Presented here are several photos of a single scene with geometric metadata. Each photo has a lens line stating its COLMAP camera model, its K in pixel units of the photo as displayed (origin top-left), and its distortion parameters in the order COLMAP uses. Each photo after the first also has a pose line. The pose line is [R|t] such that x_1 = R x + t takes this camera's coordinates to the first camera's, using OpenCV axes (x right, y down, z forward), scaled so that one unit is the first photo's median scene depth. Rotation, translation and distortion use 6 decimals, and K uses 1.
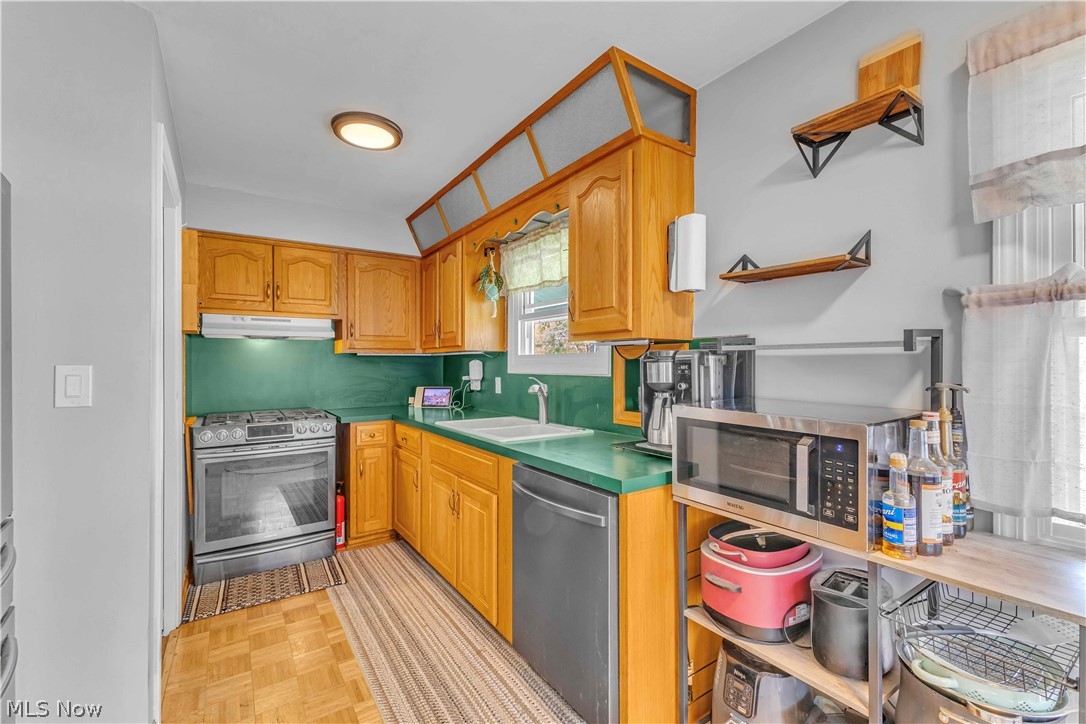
lens RADIAL K [[465.3, 0, 544.7], [0, 465.3, 362.3], [0, 0, 1]] dist [0.008699, -0.001164]
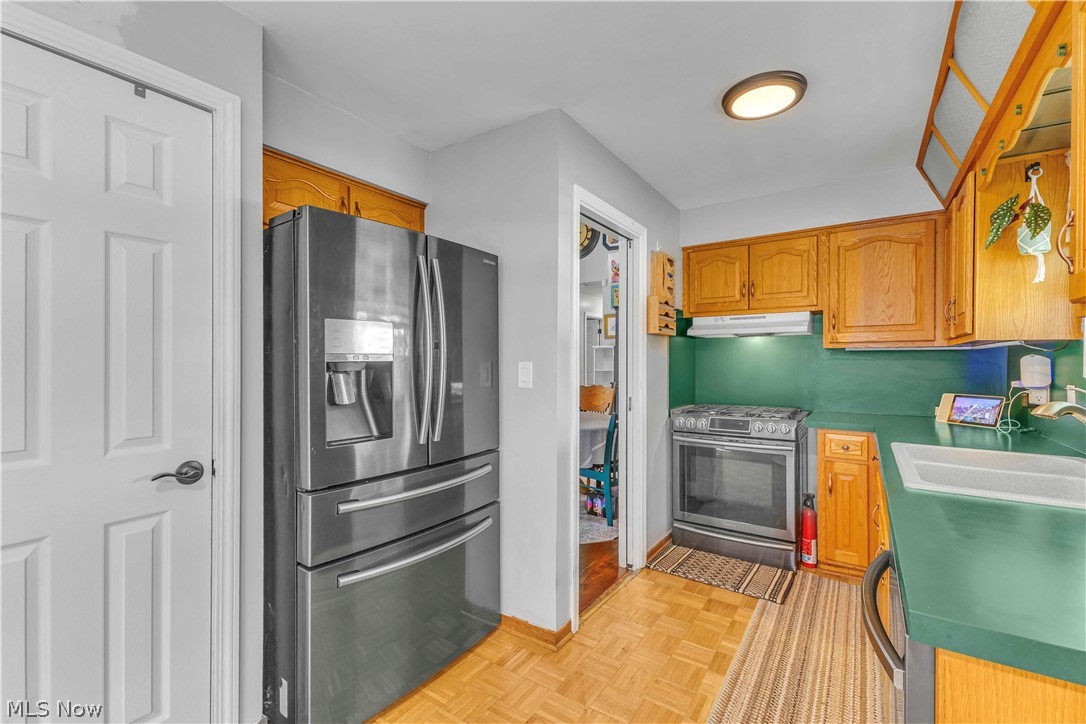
lens RADIAL K [[465.3, 0, 548.6], [0, 465.3, 360.4], [0, 0, 1]] dist [0.008699, -0.001164]
pose [[0.374680, 0.002816, -0.927150, 0.241484], [0.001512, 0.999992, 0.003648, -0.001345], [0.927153, -0.002769, 0.374673, 0.247855]]
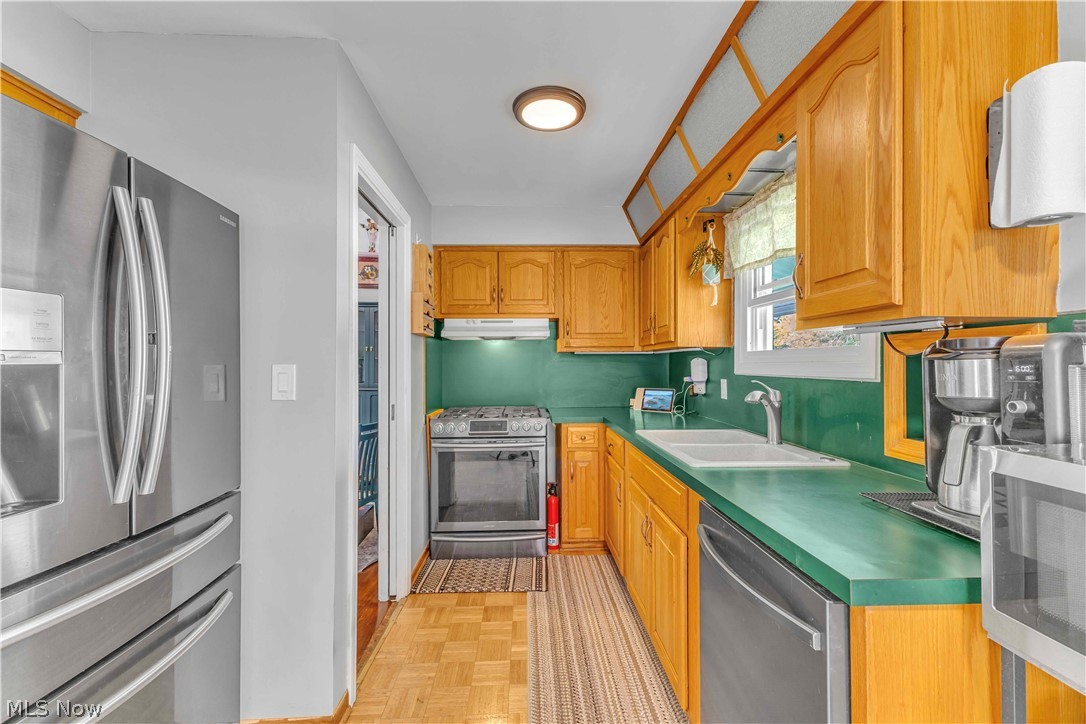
lens RADIAL K [[465.3, 0, 543.3], [0, 465.3, 359.0], [0, 0, 1]] dist [0.008699, -0.001164]
pose [[0.848766, -0.005181, -0.528744, 0.078450], [0.003047, 0.999983, -0.004907, 0.000330], [0.528760, 0.002554, 0.848767, 0.182431]]
